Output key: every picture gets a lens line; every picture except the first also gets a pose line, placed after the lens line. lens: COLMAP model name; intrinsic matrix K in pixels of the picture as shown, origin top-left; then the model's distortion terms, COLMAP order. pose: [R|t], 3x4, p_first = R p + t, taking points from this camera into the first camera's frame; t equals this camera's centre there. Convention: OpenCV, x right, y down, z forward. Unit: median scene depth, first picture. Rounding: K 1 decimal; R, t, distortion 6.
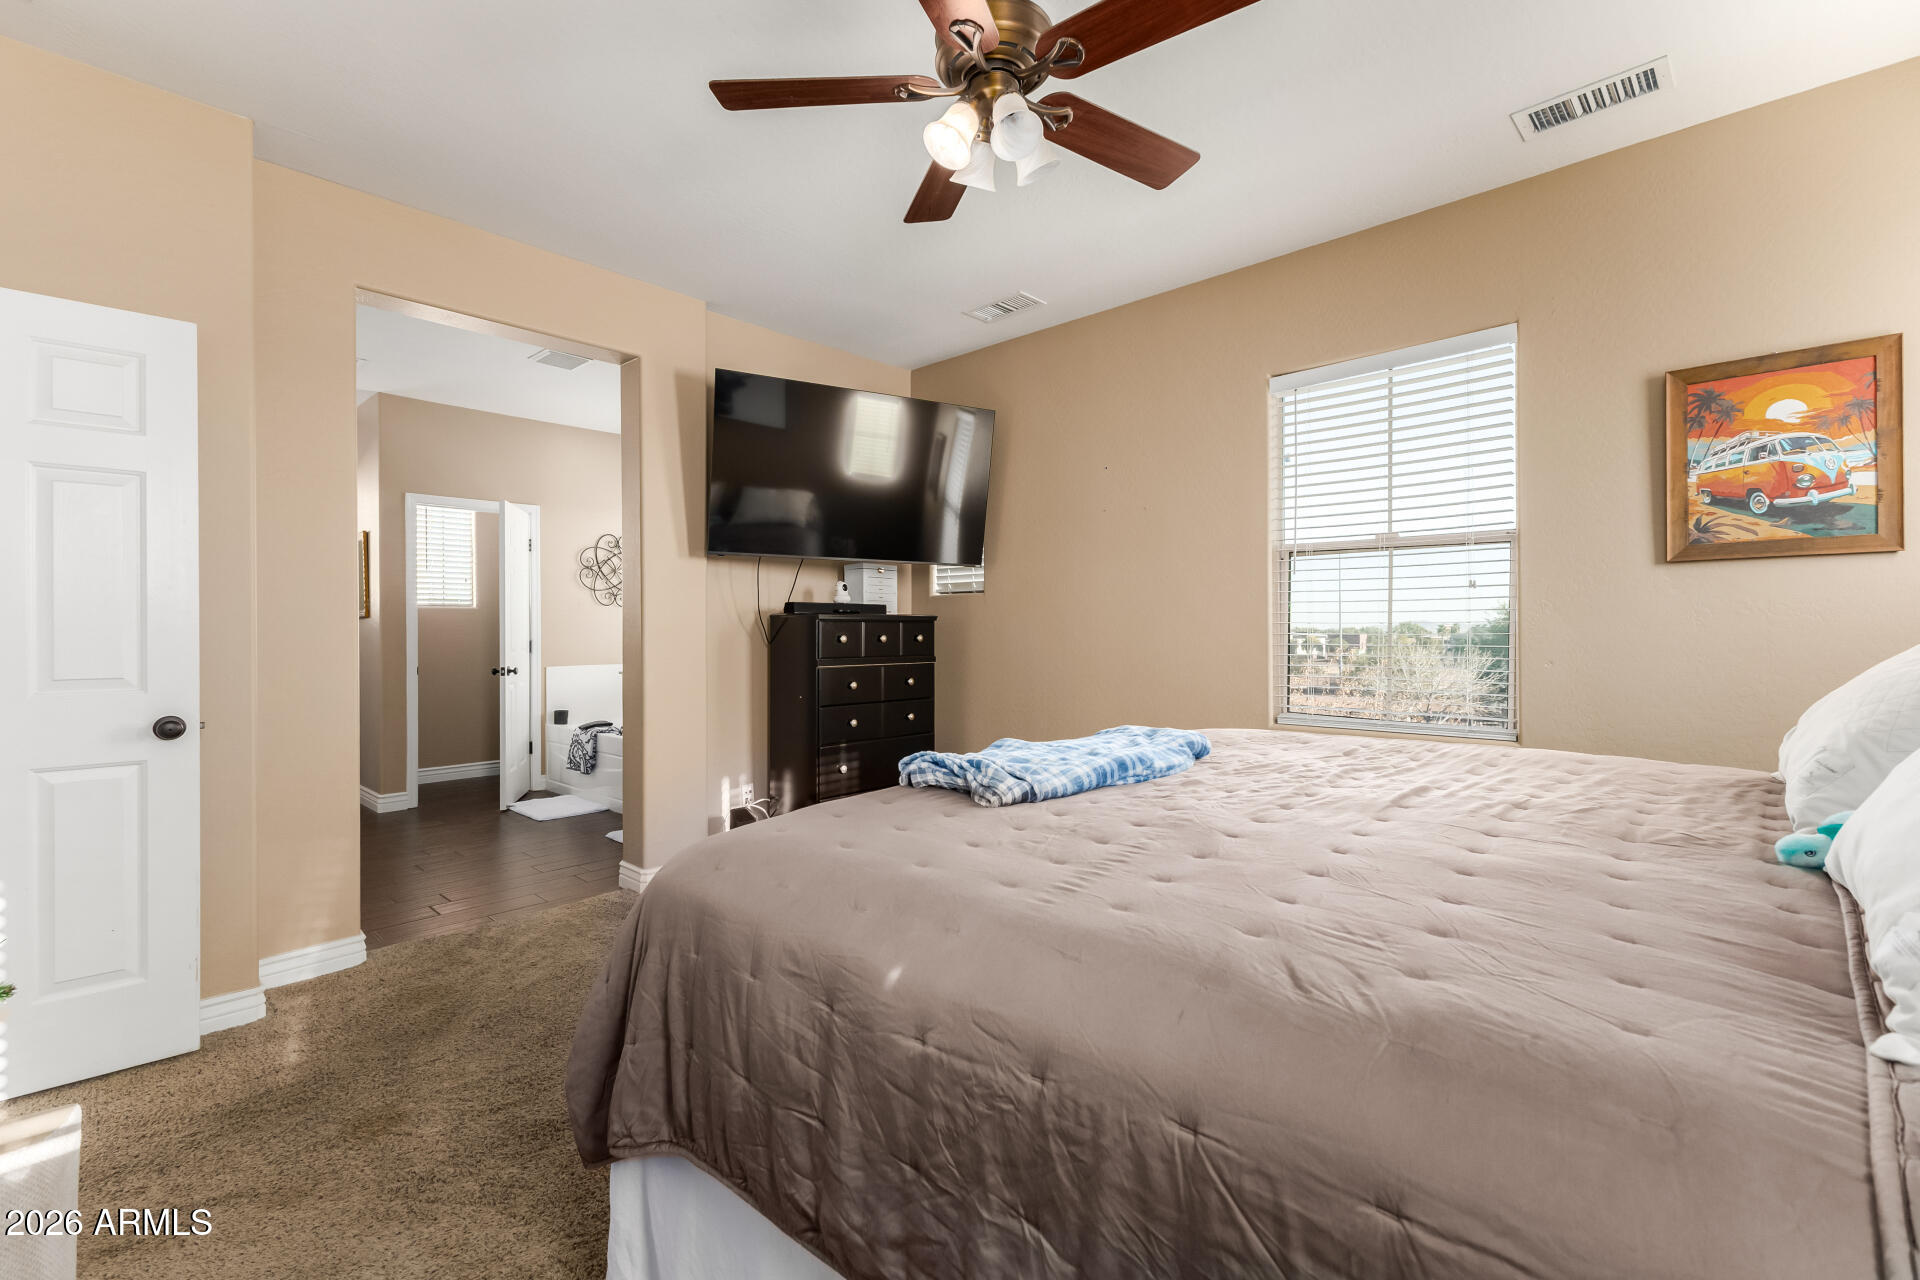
lens RADIAL K [[829.1, 0, 964.2], [0, 829.1, 631.8], [0, 0, 1]] dist [0.004319, -0.000130]
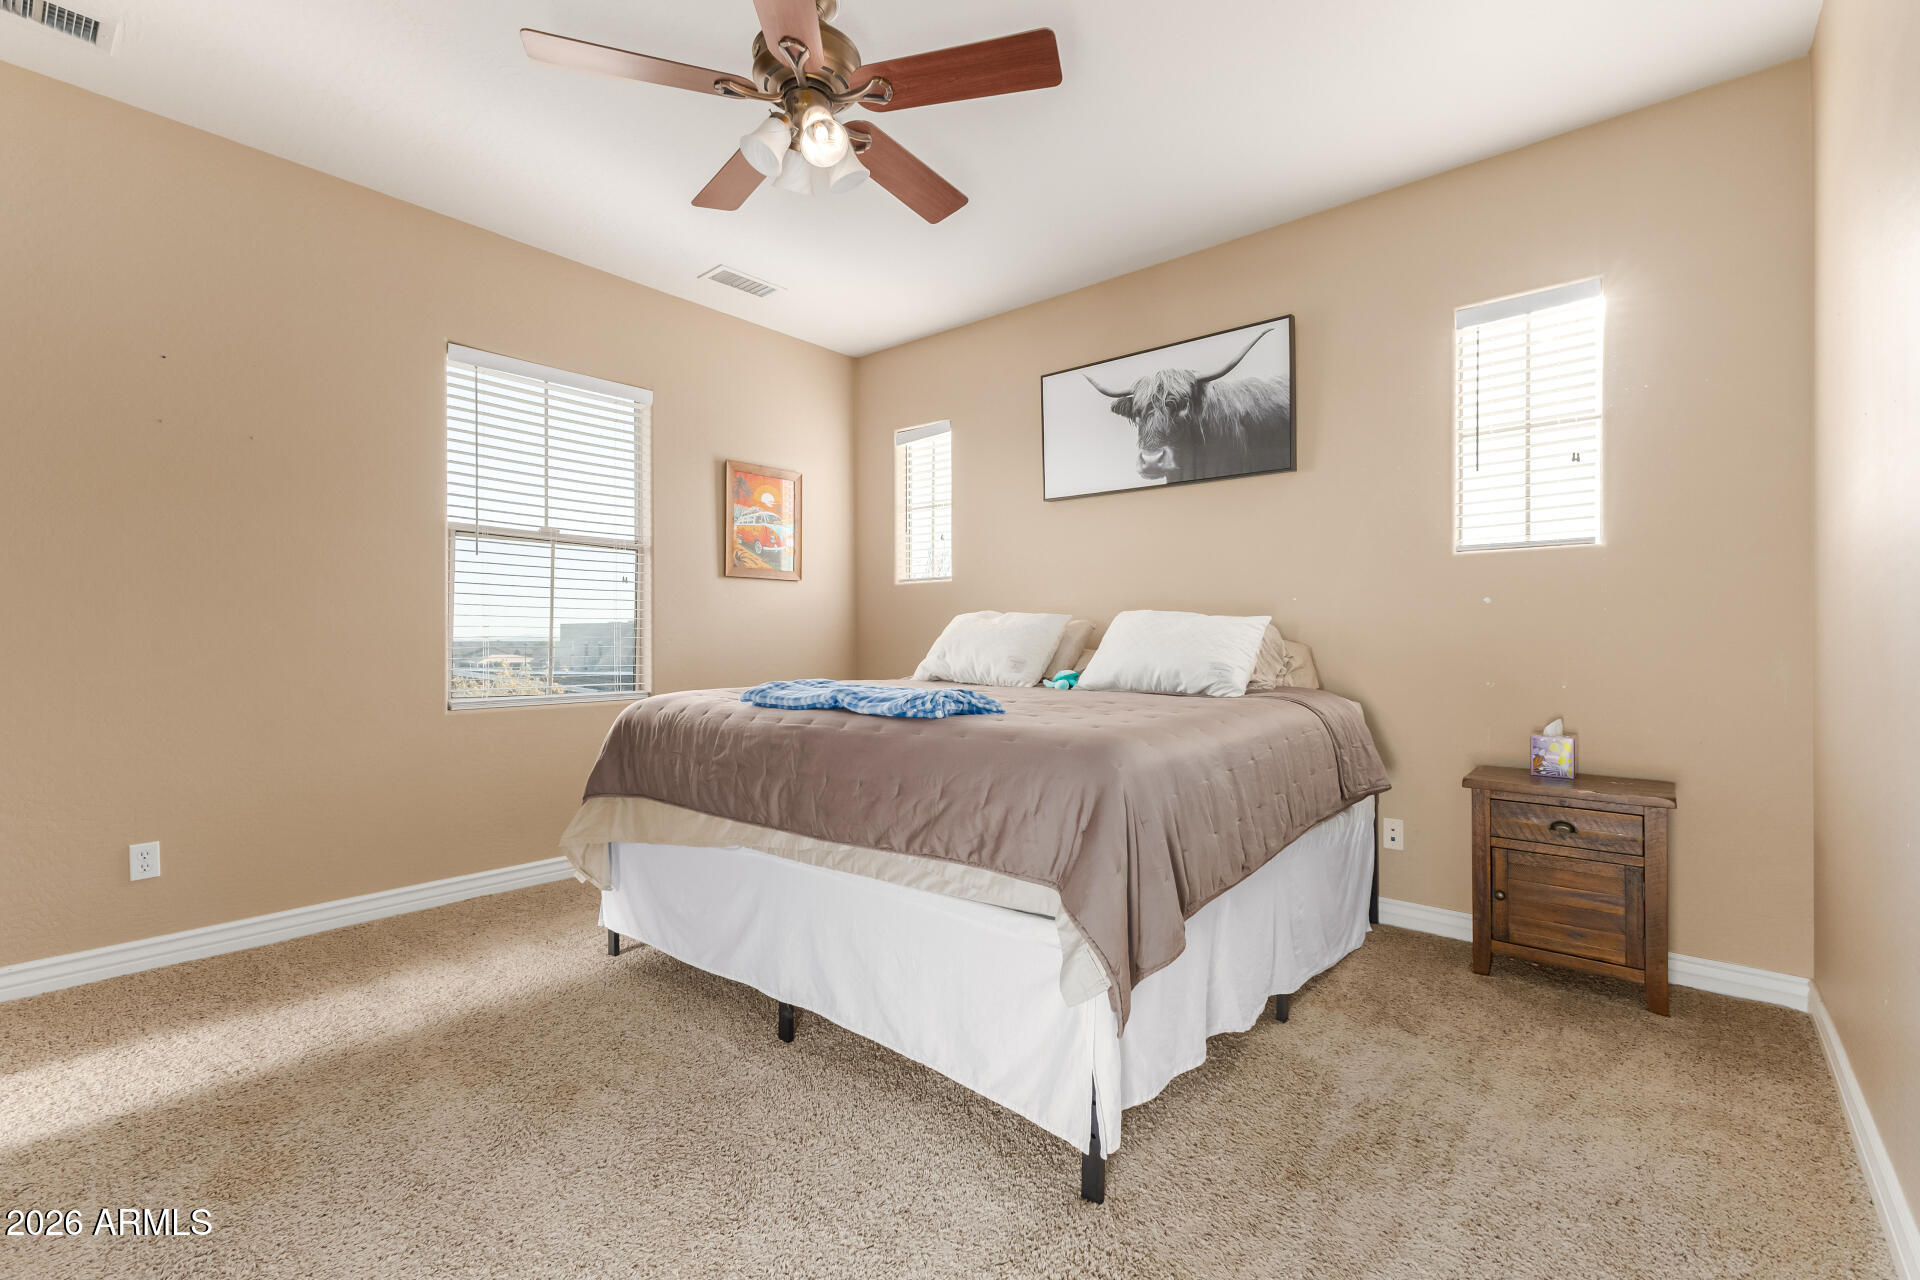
lens RADIAL K [[829.1, 0, 959.9], [0, 829.1, 638.3], [0, 0, 1]] dist [0.004319, -0.000130]
pose [[-0.070347, 0.004296, 0.997513, -0.701804], [0.004054, 0.999984, -0.004021, 0.040642], [-0.997514, 0.003761, -0.070363, 0.572019]]
